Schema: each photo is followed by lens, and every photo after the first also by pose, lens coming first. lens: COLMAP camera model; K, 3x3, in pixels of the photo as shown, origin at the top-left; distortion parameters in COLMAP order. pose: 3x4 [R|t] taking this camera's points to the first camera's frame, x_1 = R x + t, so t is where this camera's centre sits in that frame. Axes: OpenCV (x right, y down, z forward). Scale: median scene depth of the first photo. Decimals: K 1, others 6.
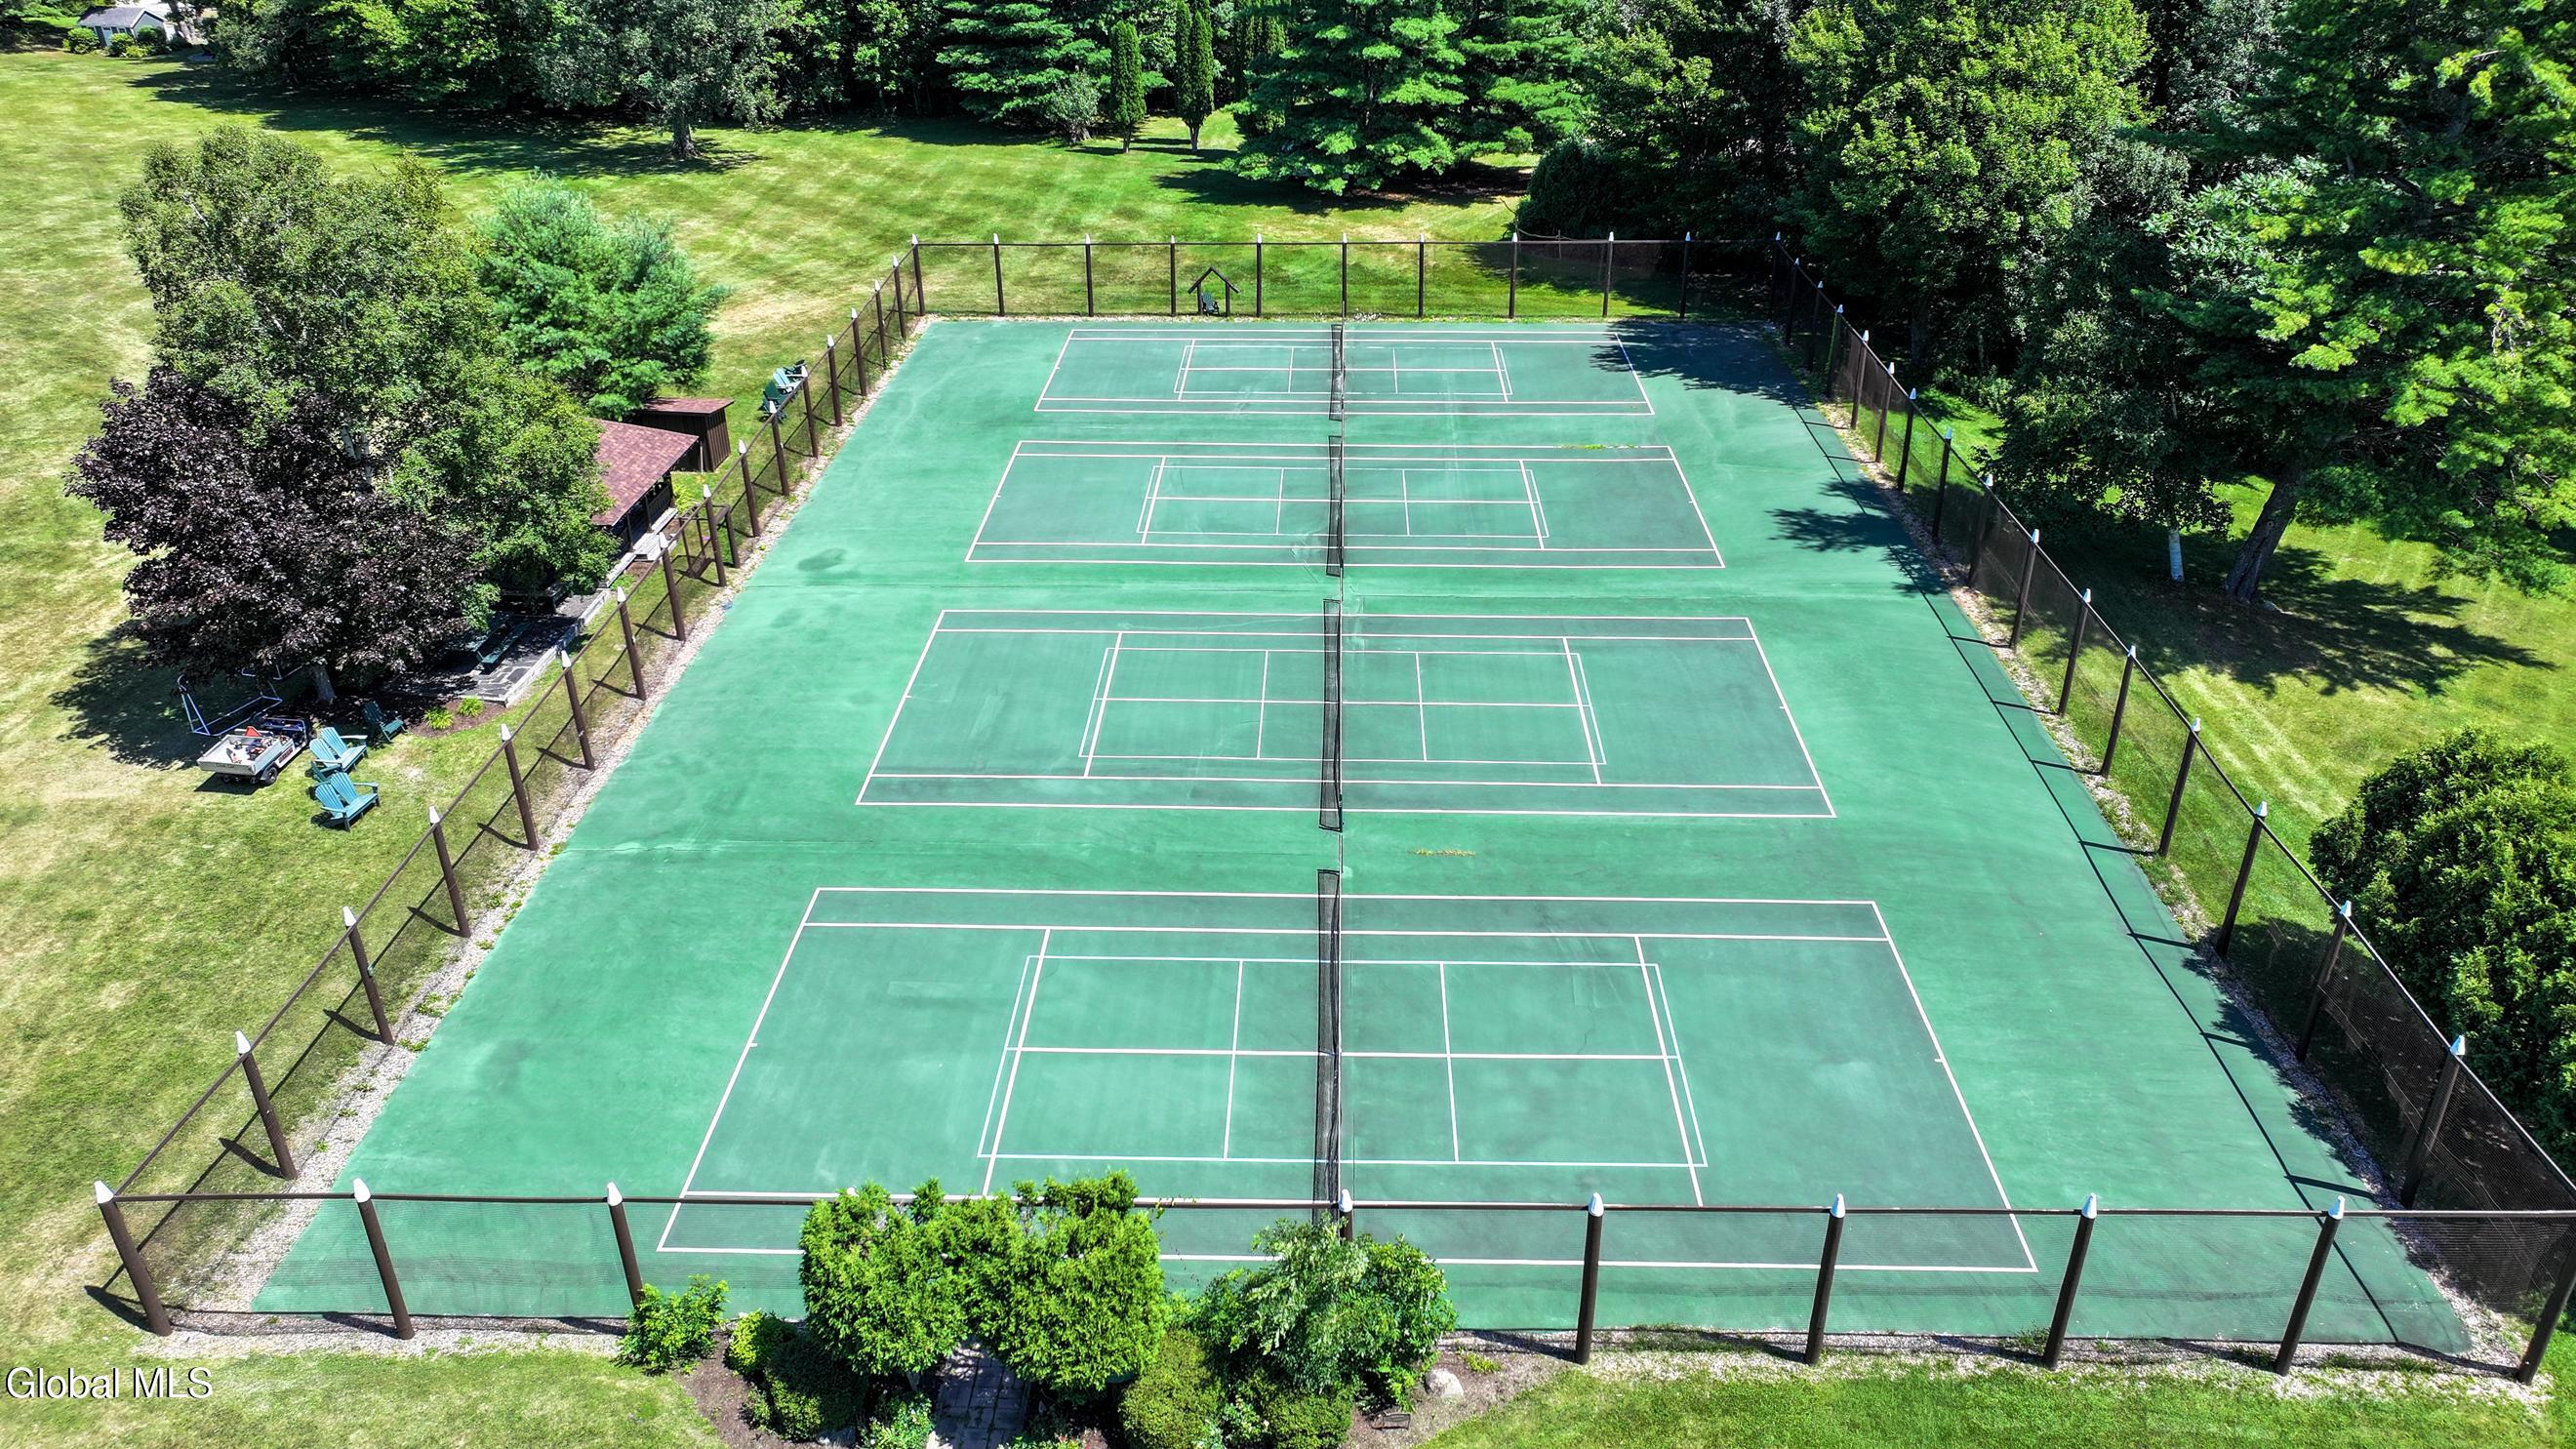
lens RADIAL K [[1797.2, 0, 1304.8], [0, 1797.2, 724.5], [0, 0, 1]] dist [-0.009152, 0.020200]
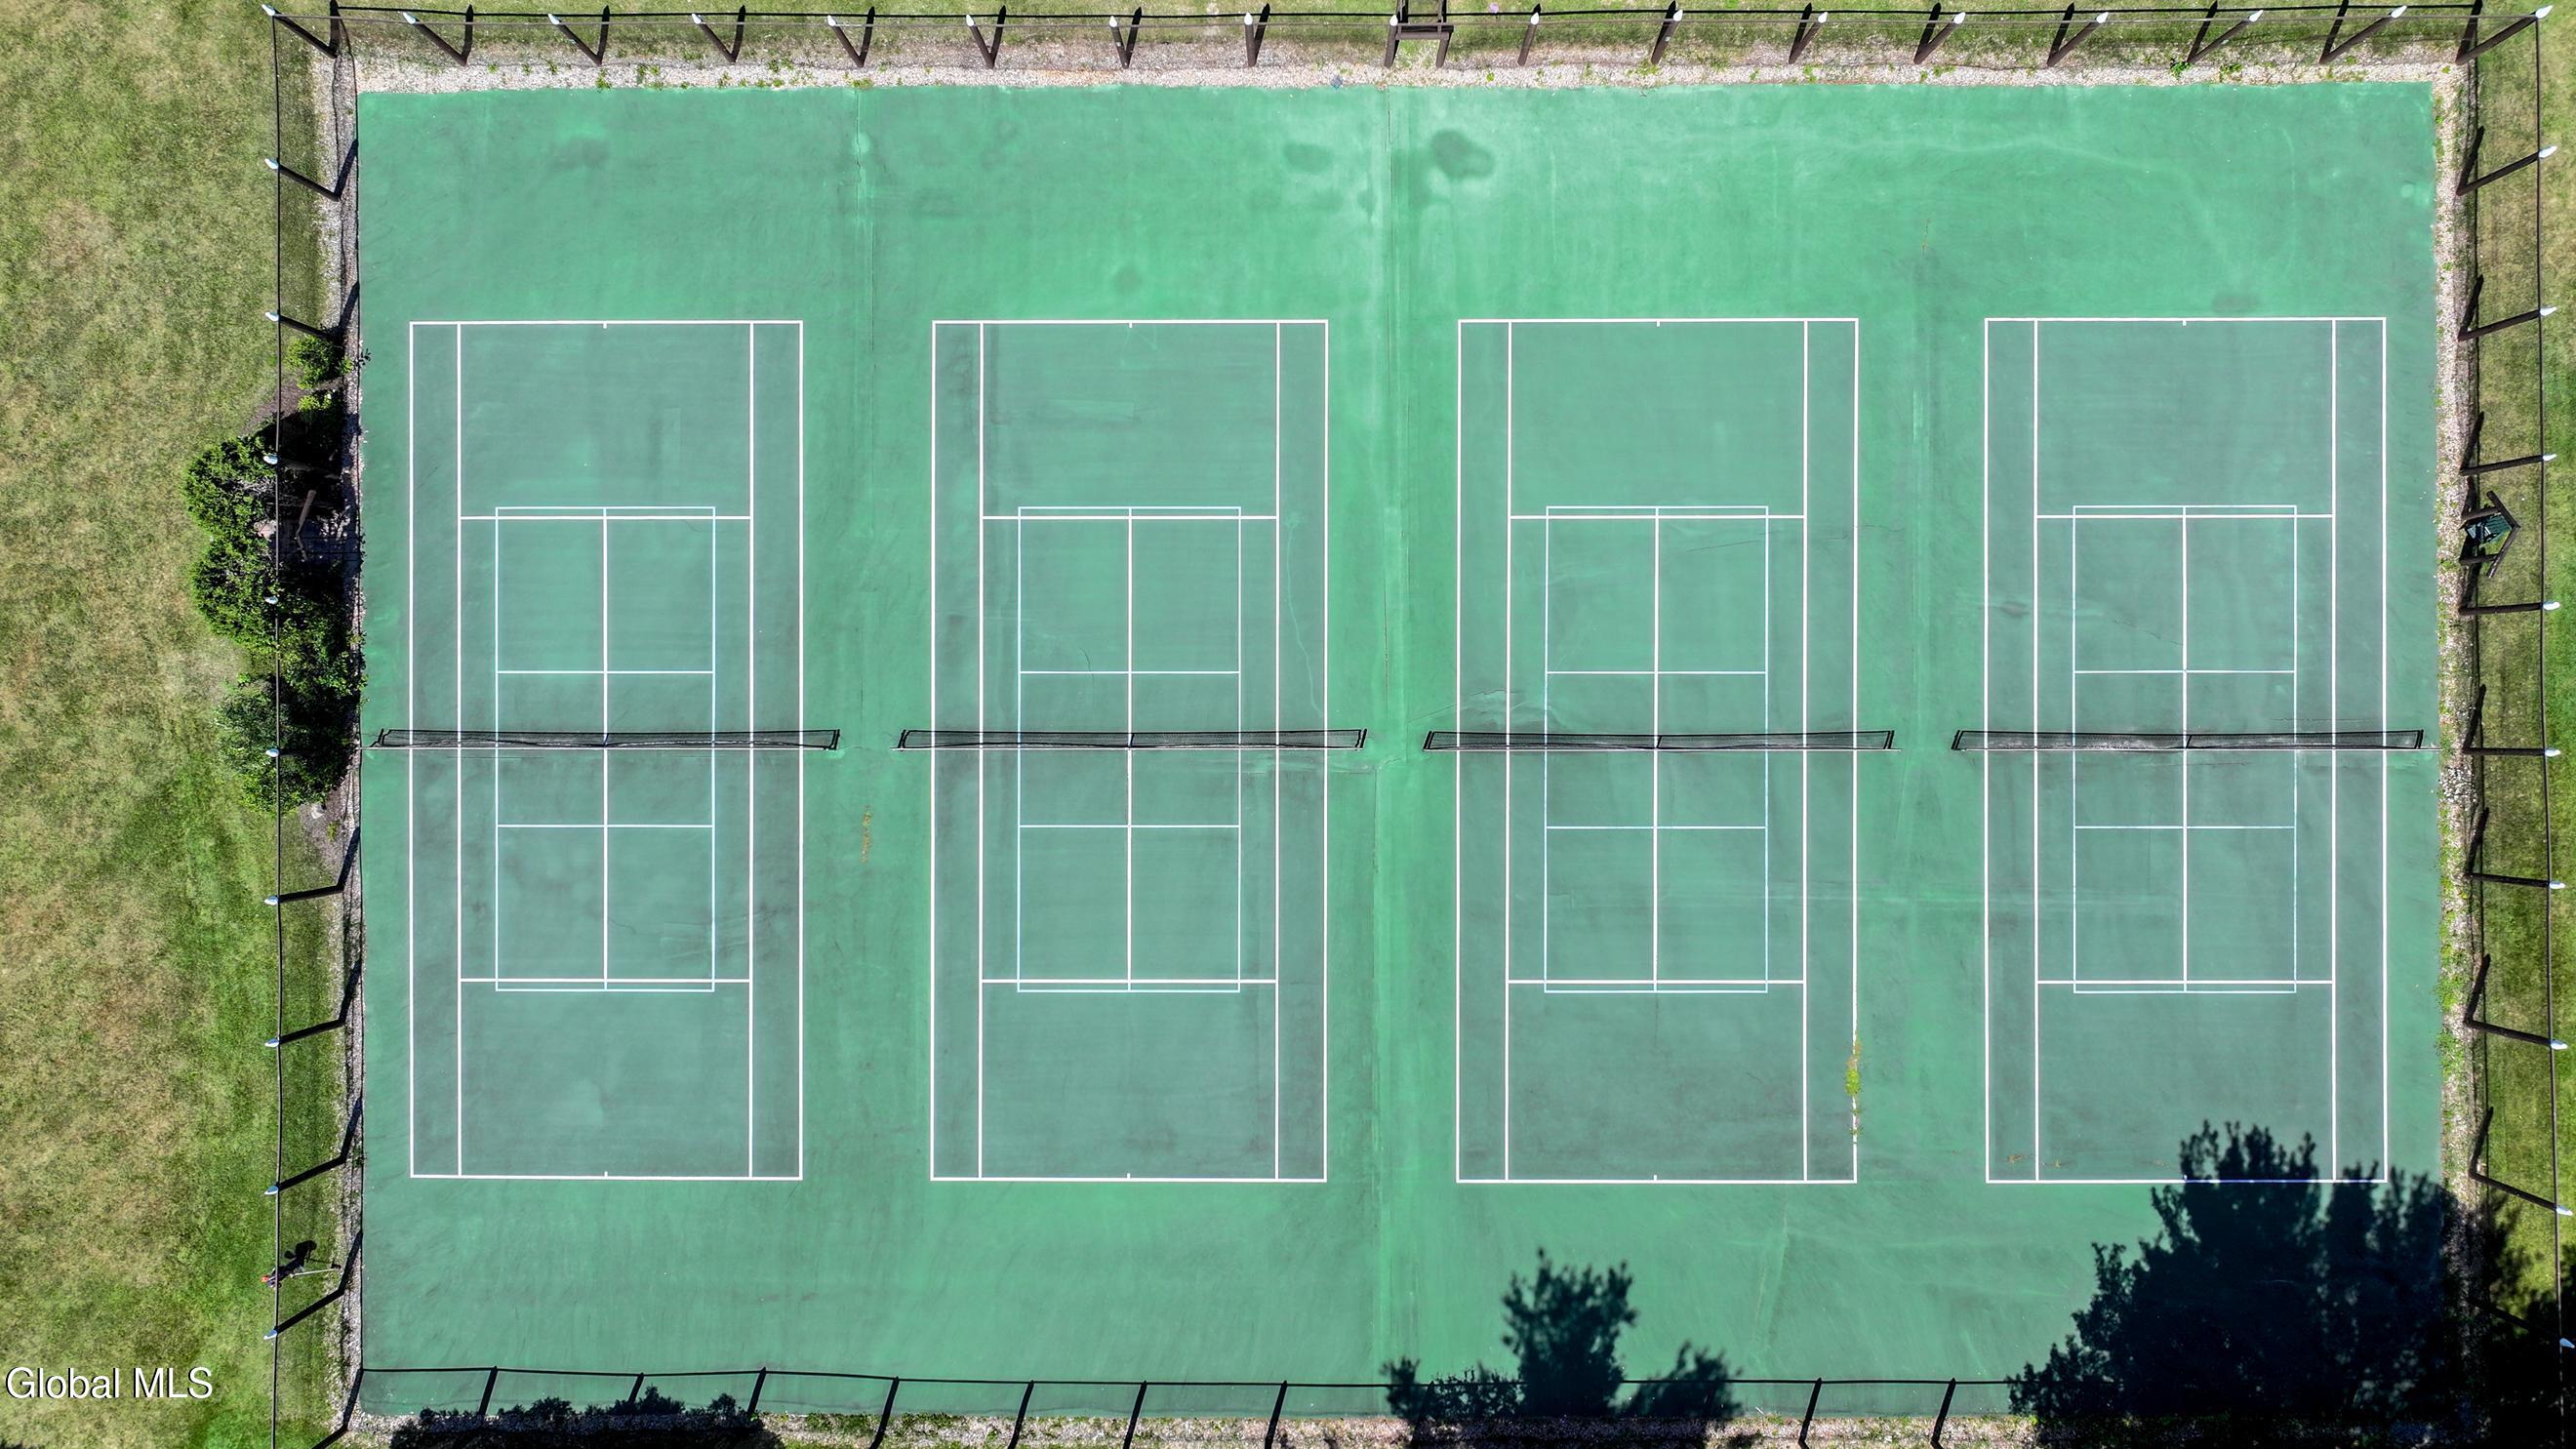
lens RADIAL K [[1797.2, 0, 1304.8], [0, 1797.2, 724.5], [0, 0, 1]] dist [-0.009152, 0.020200]
pose [[0.020248, 0.999793, 0.002091, 0.006088], [-0.473652, 0.007751, 0.880678, -0.921862], [0.880479, -0.018822, 0.473711, 0.576084]]
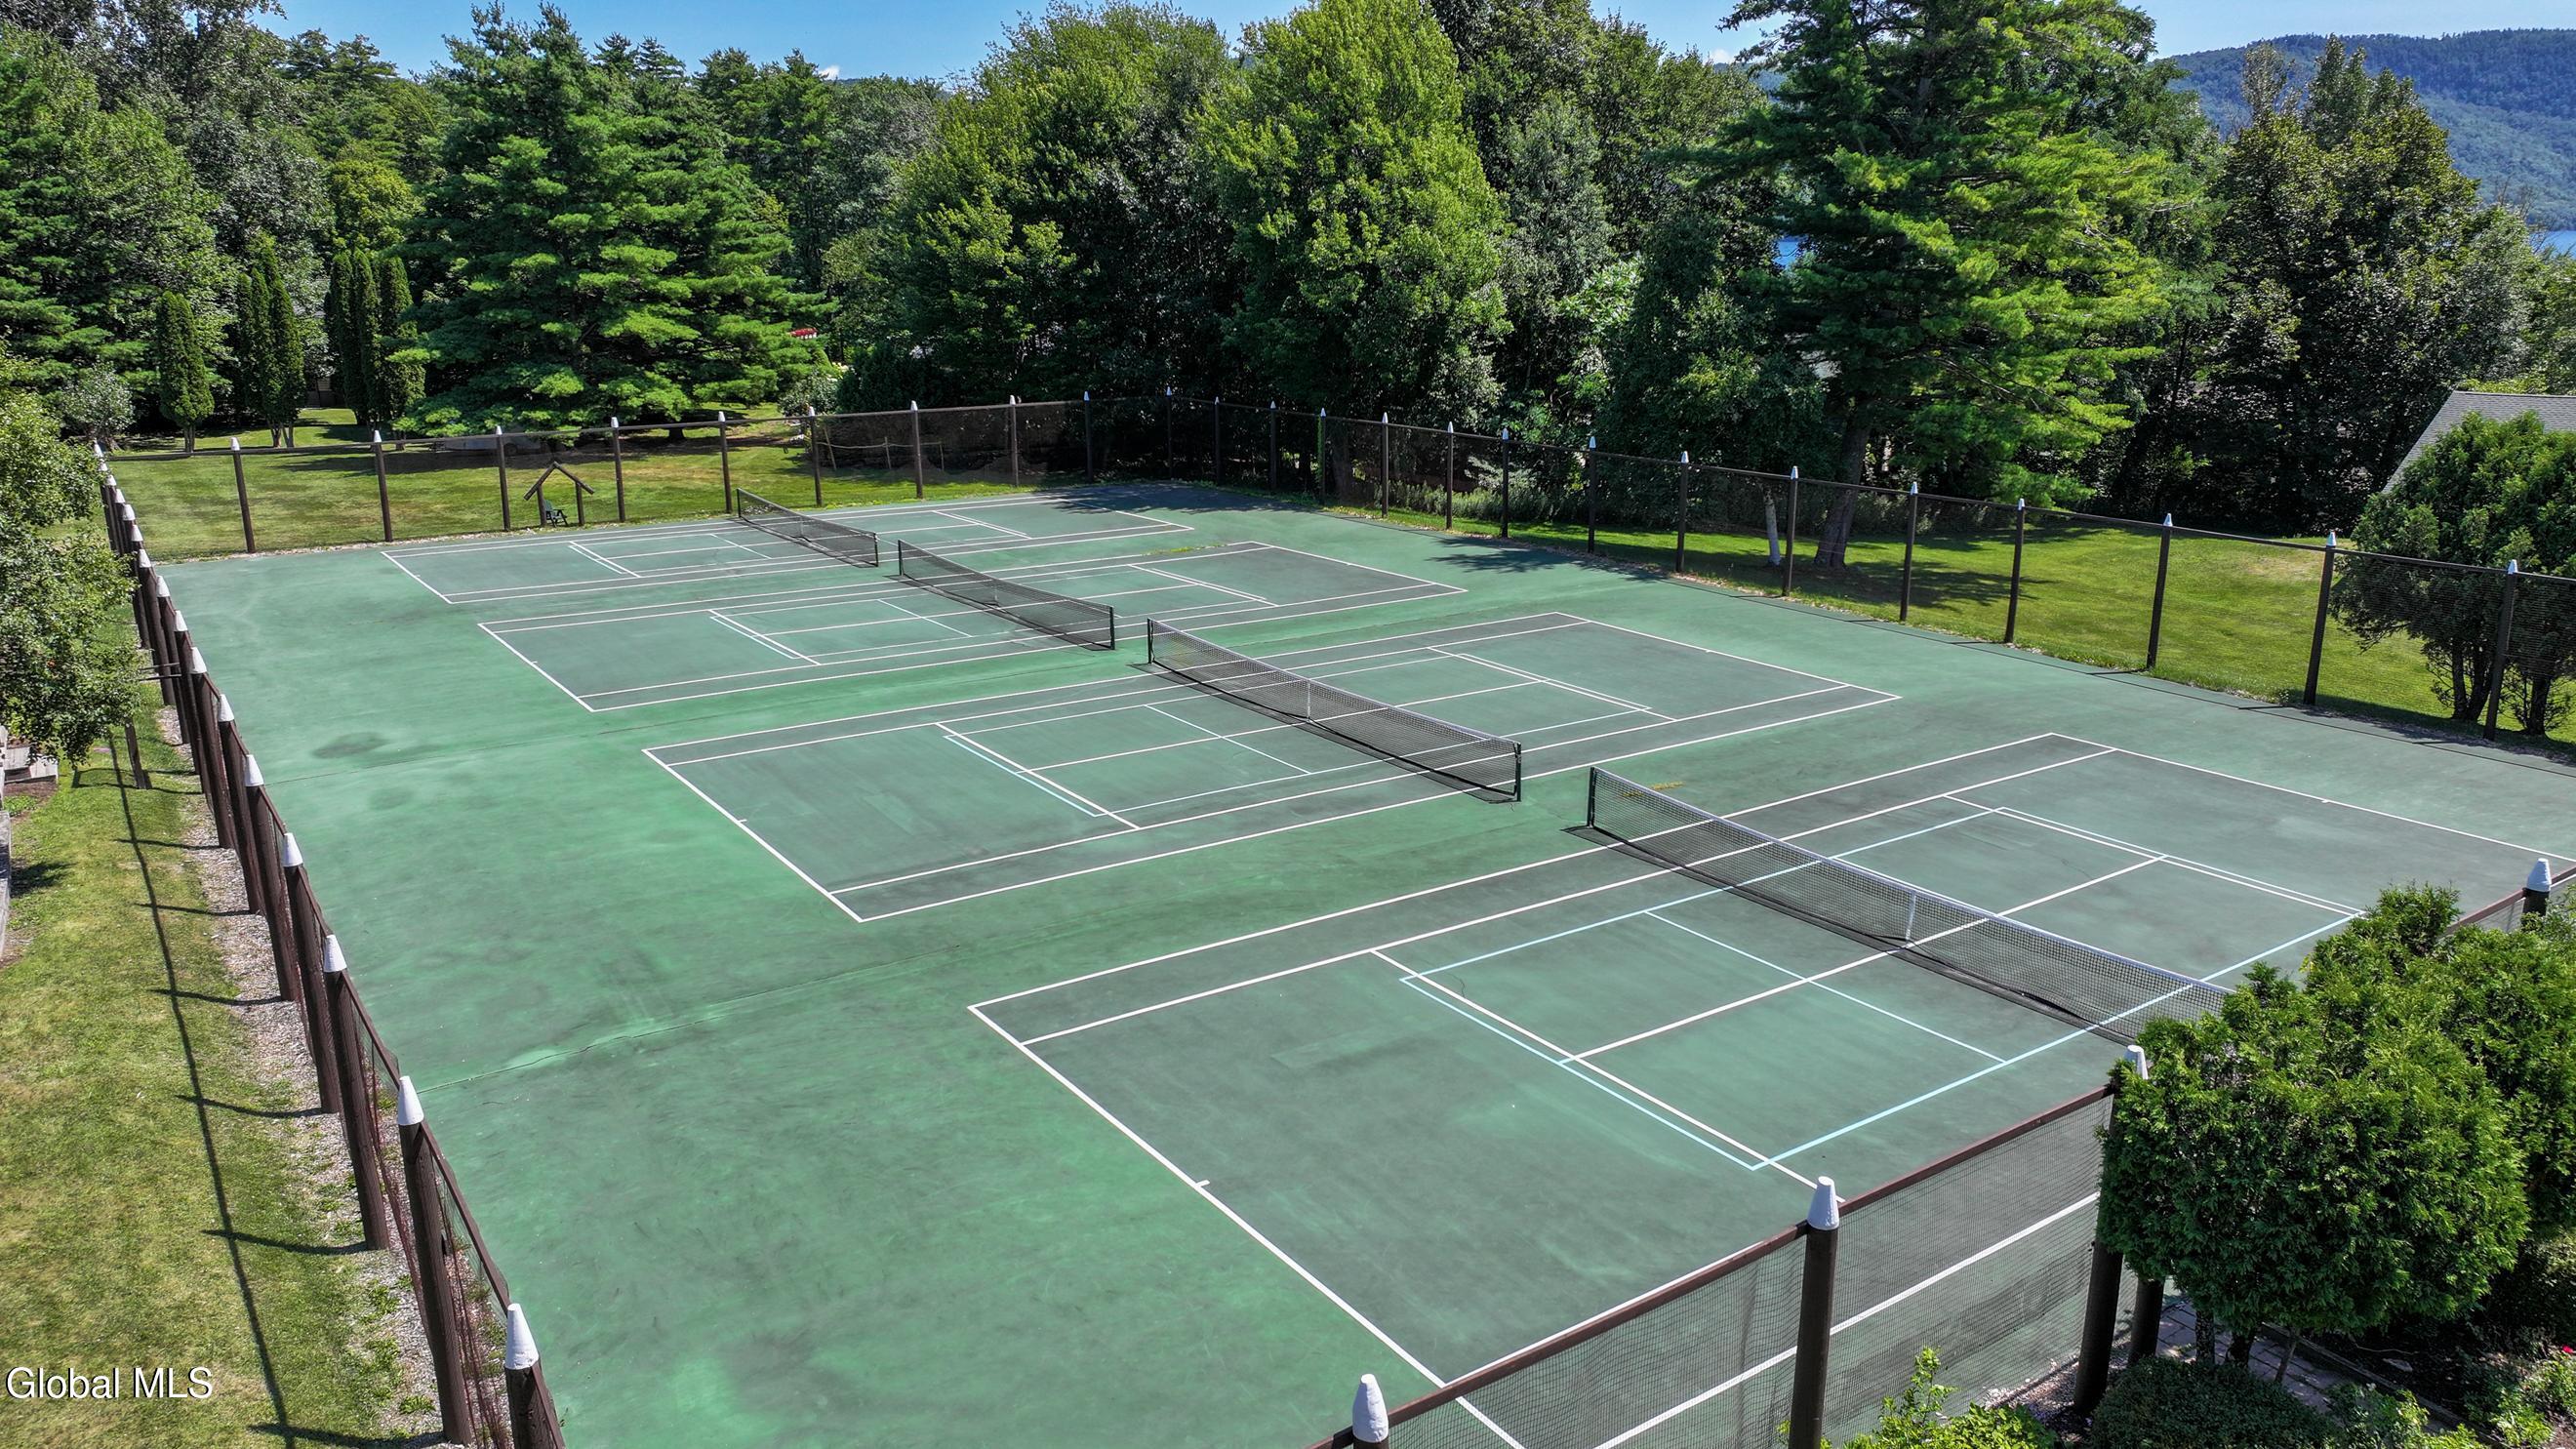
lens RADIAL K [[1797.2, 0, 1304.8], [0, 1797.2, 724.5], [0, 0, 1]] dist [-0.009152, 0.020200]
pose [[0.805270, -0.150823, 0.573405, -0.400410], [0.284335, 0.946878, -0.150253, 0.098247], [-0.520283, 0.284033, 0.805376, 0.370551]]
